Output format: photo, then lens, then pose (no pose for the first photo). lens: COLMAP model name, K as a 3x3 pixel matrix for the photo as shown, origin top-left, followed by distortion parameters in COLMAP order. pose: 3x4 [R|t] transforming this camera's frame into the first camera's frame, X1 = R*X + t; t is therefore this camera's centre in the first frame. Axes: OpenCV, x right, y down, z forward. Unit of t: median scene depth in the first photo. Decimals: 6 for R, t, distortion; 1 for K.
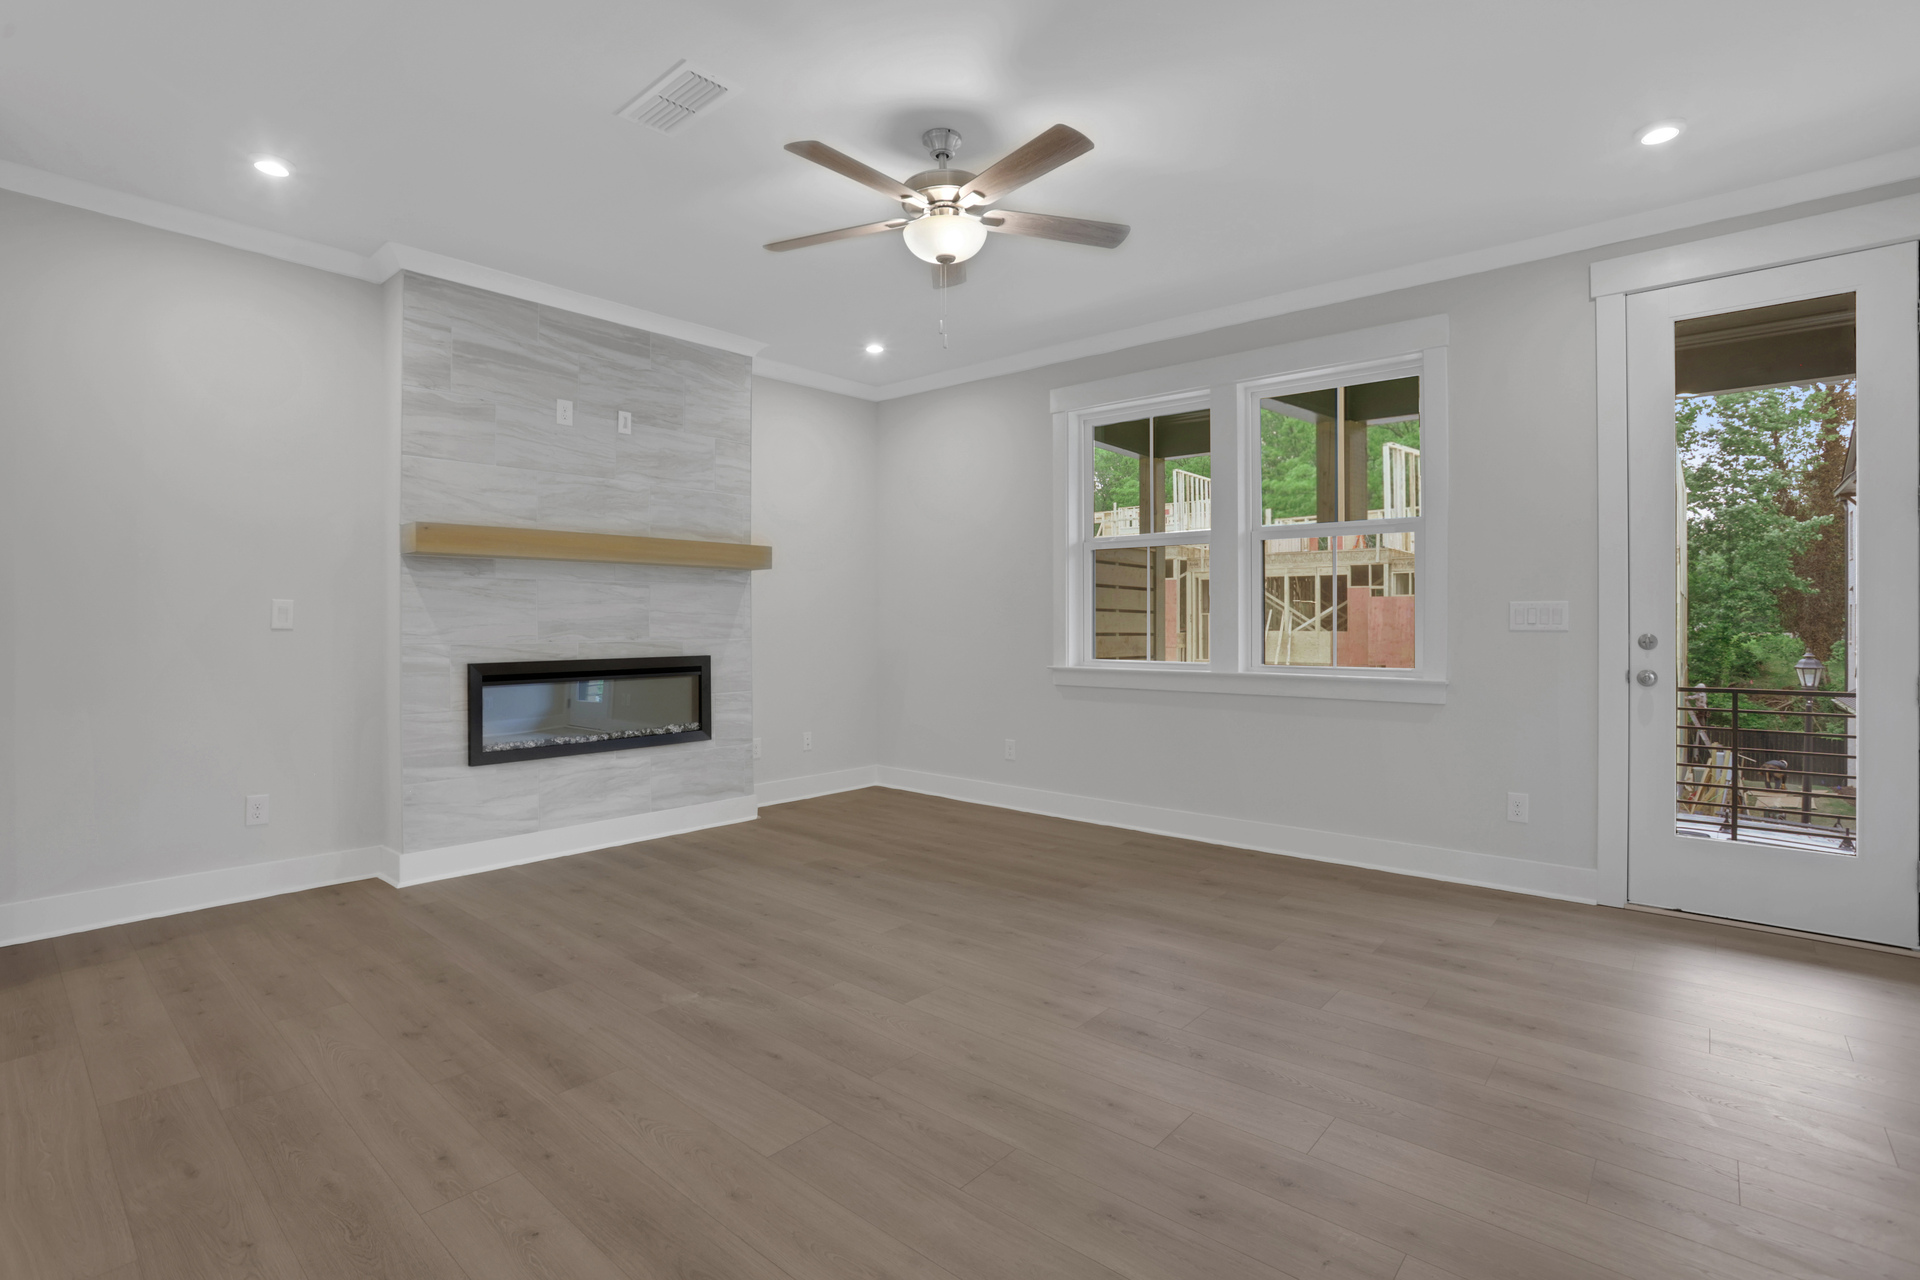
lens RADIAL K [[917.2, 0, 930.7], [0, 917.2, 617.8], [0, 0, 1]] dist [-0.028162, 0.000759]
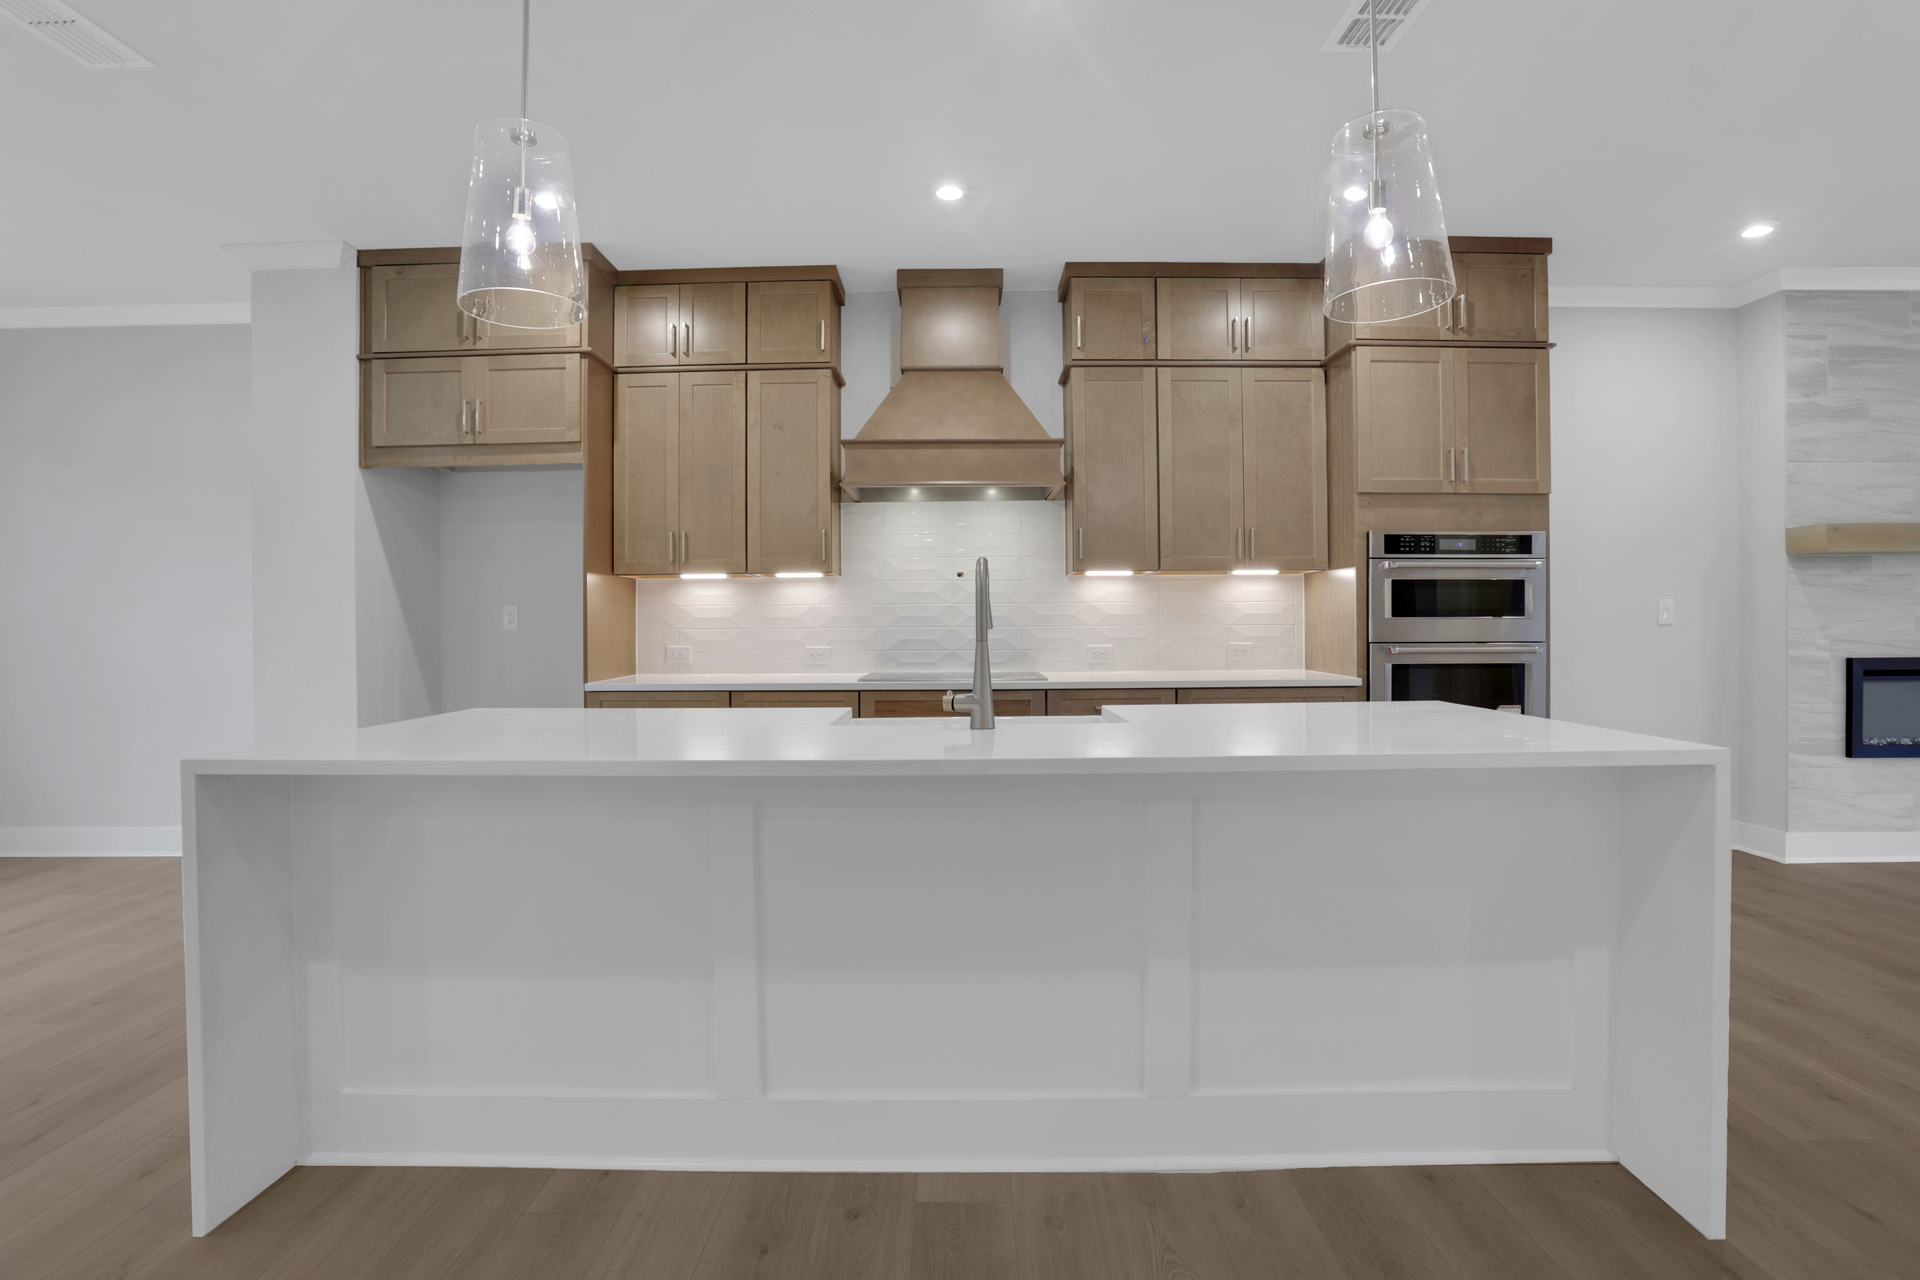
lens RADIAL K [[917.2, 0, 930.7], [0, 917.2, 617.8], [0, 0, 1]] dist [-0.028162, 0.000759]
pose [[0.645686, -0.003233, -0.763596, -0.410307], [0.008255, 0.999962, 0.002747, -0.006468], [0.763558, -0.008077, 0.645689, -0.444496]]
